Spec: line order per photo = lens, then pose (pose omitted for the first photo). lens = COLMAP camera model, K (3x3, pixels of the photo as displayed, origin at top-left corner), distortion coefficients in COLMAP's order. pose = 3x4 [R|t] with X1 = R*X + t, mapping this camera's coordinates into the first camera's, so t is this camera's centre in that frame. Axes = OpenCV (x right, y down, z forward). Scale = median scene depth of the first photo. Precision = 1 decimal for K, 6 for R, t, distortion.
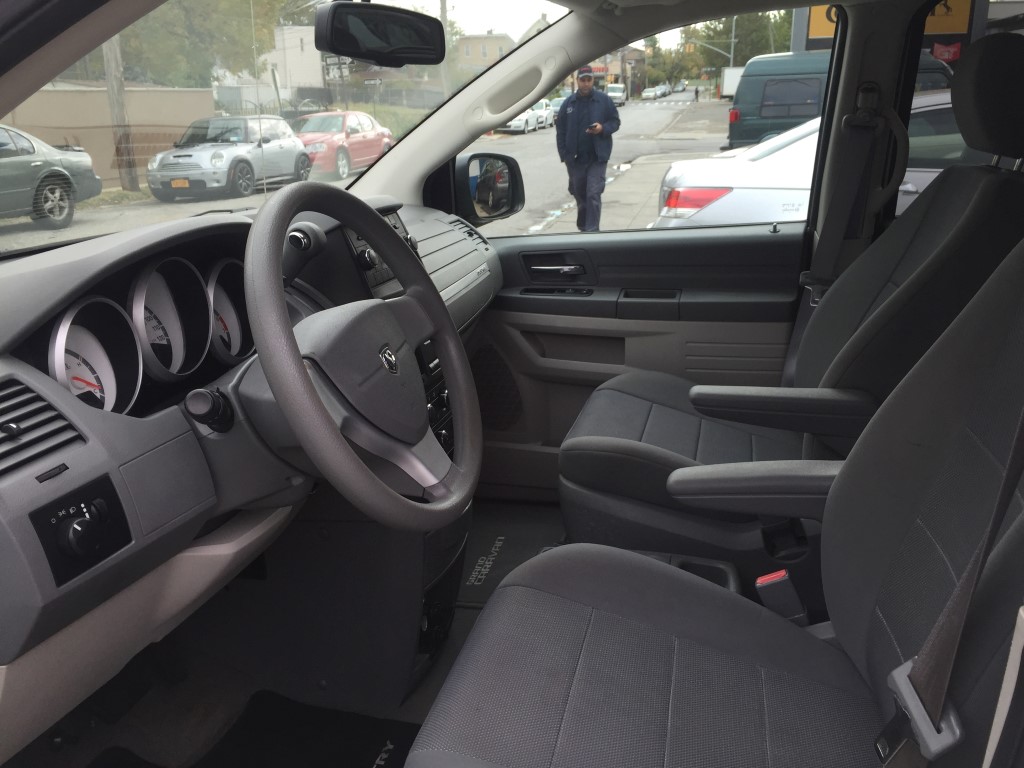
lens RADIAL K [[873.7, 0, 508.7], [0, 873.7, 409.7], [0, 0, 1]] dist [0.101411, -0.145814]
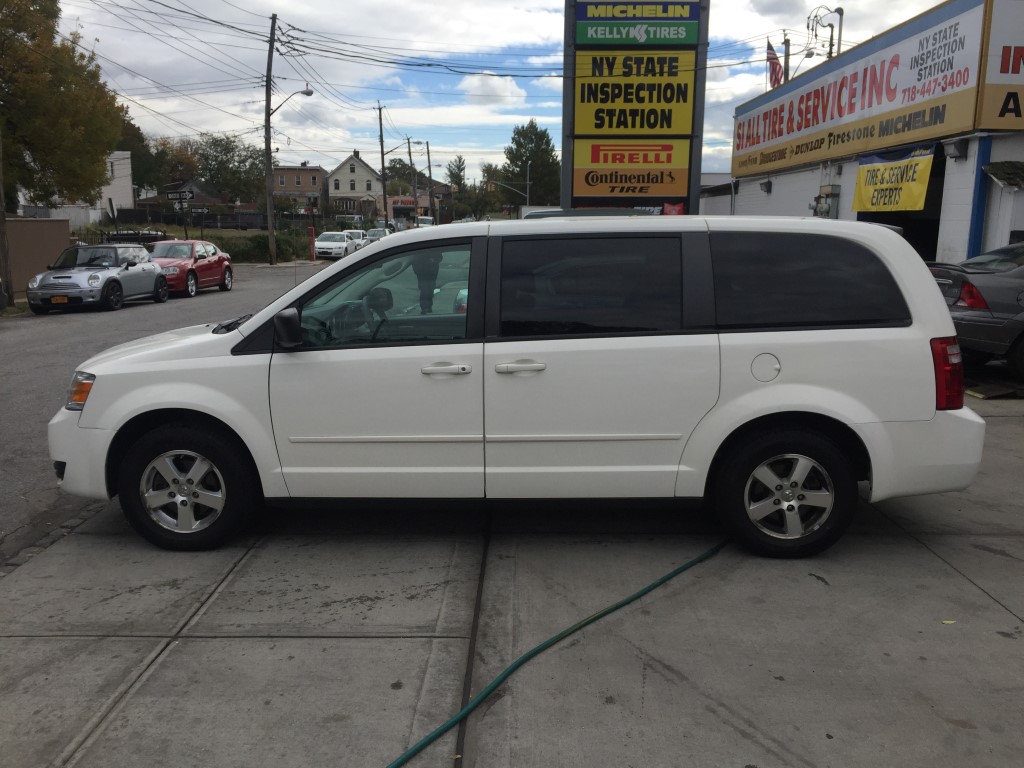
lens RADIAL K [[873.7, 0, 515.9], [0, 873.7, 376.3], [0, 0, 1]] dist [0.101411, -0.145814]
pose [[0.976710, -0.009077, 0.214370, -0.021703], [0.045041, 0.985517, -0.163487, 0.047667], [-0.209781, 0.169335, 0.962973, -0.178879]]
